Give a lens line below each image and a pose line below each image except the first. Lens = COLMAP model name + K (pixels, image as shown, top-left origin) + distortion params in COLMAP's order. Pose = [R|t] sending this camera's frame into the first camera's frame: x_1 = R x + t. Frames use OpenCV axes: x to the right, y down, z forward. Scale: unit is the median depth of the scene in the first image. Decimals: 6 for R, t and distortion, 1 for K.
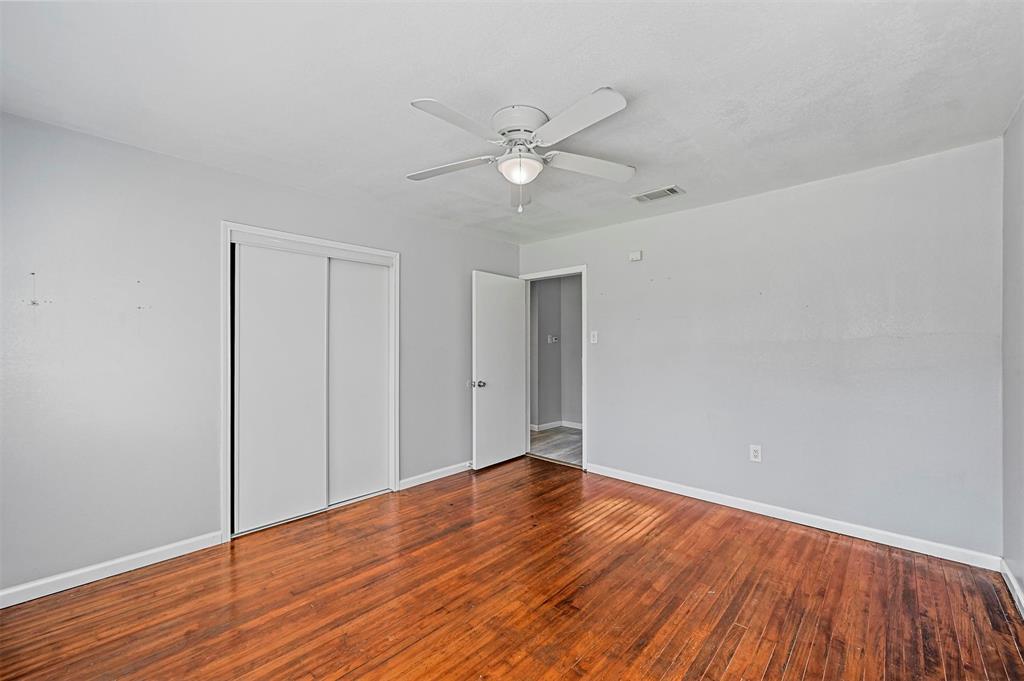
lens RADIAL K [[405.3, 0, 529.5], [0, 405.3, 346.8], [0, 0, 1]] dist [-0.003562, 0.001080]
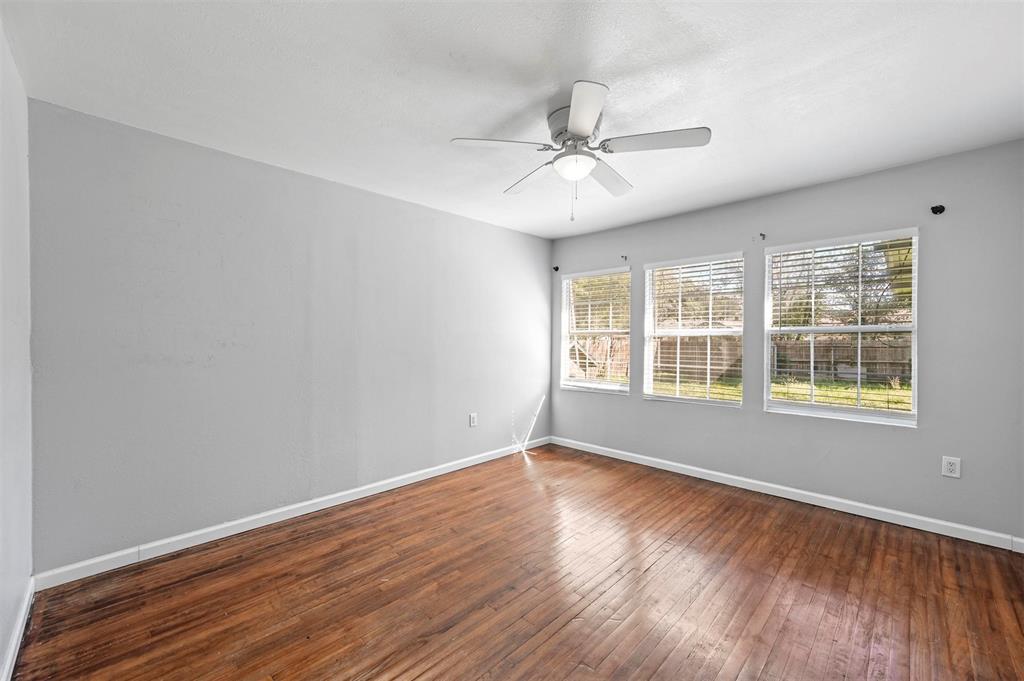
lens RADIAL K [[405.3, 0, 517.0], [0, 405.3, 336.7], [0, 0, 1]] dist [-0.003562, 0.001080]
pose [[-0.998585, 0.001131, 0.053158, 0.053654], [0.001301, 0.999994, 0.003164, -0.002251], [-0.053154, 0.003229, -0.998581, 1.551101]]
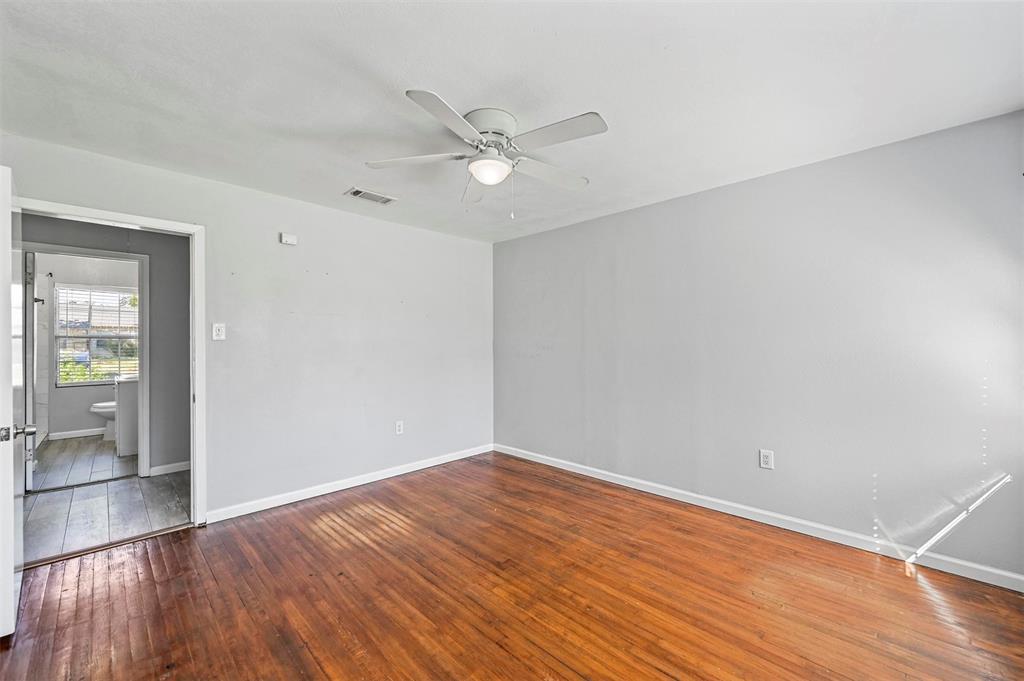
lens RADIAL K [[405.3, 0, 505.8], [0, 405.3, 340.2], [0, 0, 1]] dist [-0.003562, 0.001080]
pose [[0.066625, 0.006617, 0.997756, -0.788866], [0.010676, 0.999916, -0.007344, 0.003637], [-0.997721, 0.011141, 0.066549, 0.670066]]
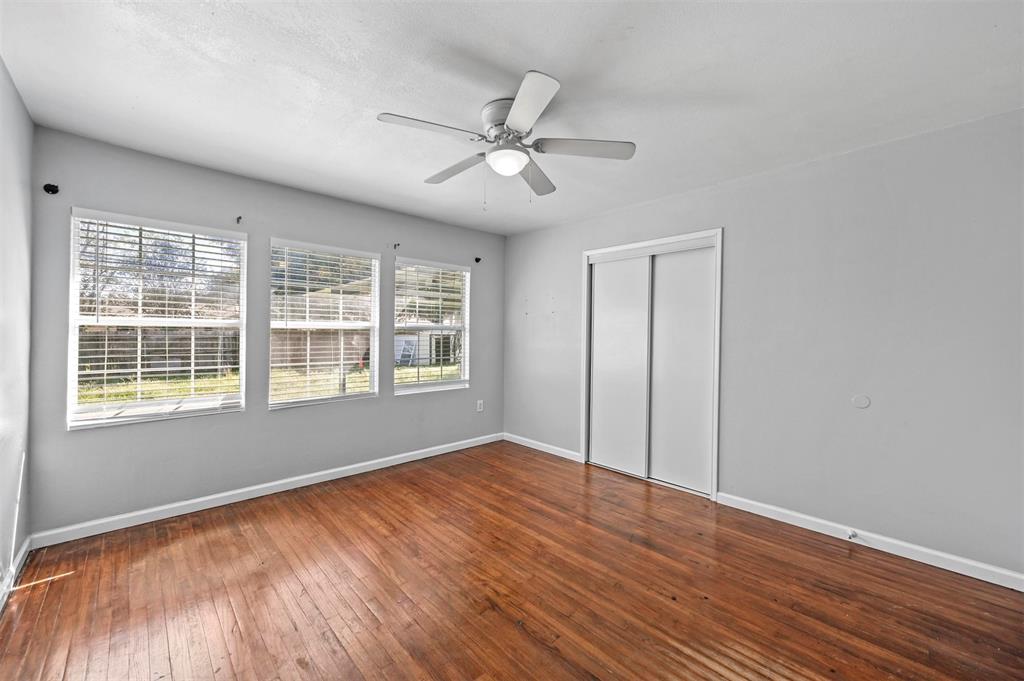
lens RADIAL K [[405.3, 0, 511.0], [0, 405.3, 335.3], [0, 0, 1]] dist [-0.003562, 0.001080]
pose [[-0.085815, 0.005071, -0.996298, 0.759550], [-0.016650, 0.999840, 0.006523, -0.001409], [0.996172, 0.017148, -0.085717, 0.828938]]
